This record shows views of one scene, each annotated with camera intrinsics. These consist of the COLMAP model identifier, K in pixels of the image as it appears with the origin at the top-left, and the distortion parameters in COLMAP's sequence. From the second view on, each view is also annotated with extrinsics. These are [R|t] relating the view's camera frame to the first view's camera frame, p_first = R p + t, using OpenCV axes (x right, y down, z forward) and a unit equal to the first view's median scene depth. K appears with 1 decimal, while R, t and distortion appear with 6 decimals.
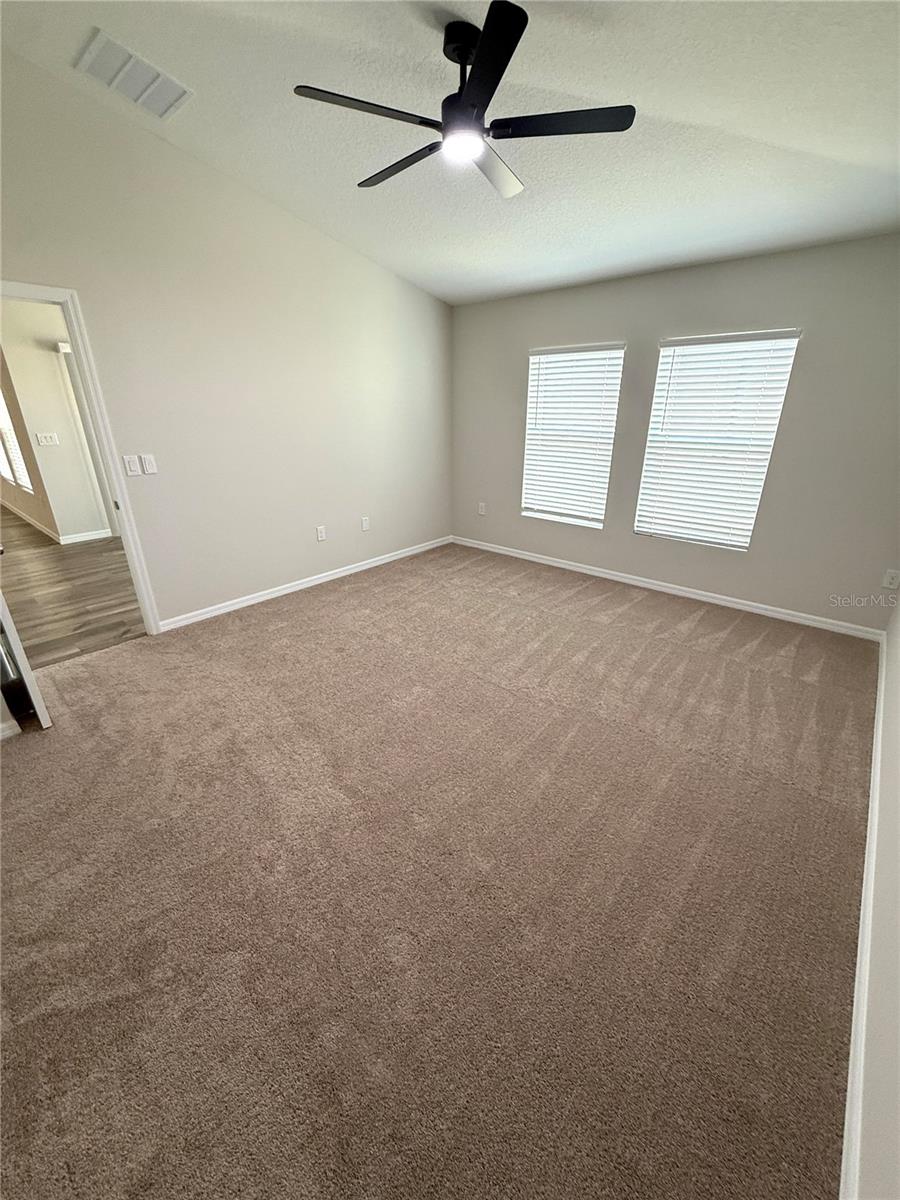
lens RADIAL K [[497.1, 0, 451.9], [0, 497.1, 572.0], [0, 0, 1]] dist [0.000047, -0.000211]
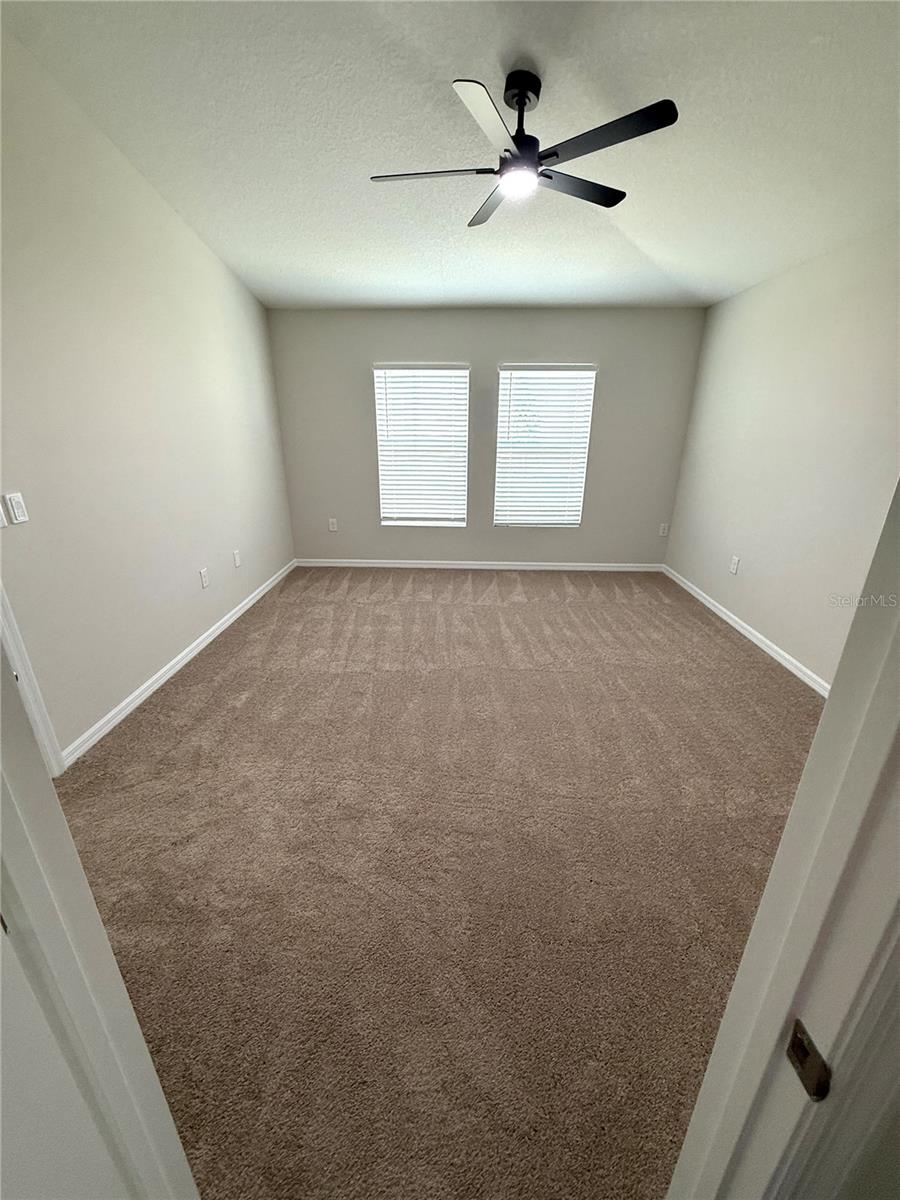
lens RADIAL K [[487.3, 0, 451.3], [0, 487.3, 575.1], [0, 0, 1]] dist [-0.024642, -0.000069]
pose [[0.772292, -0.189477, 0.606353, -0.438372], [0.199921, 0.978477, 0.051129, -0.044173], [-0.602990, 0.081737, 0.793550, 0.161602]]
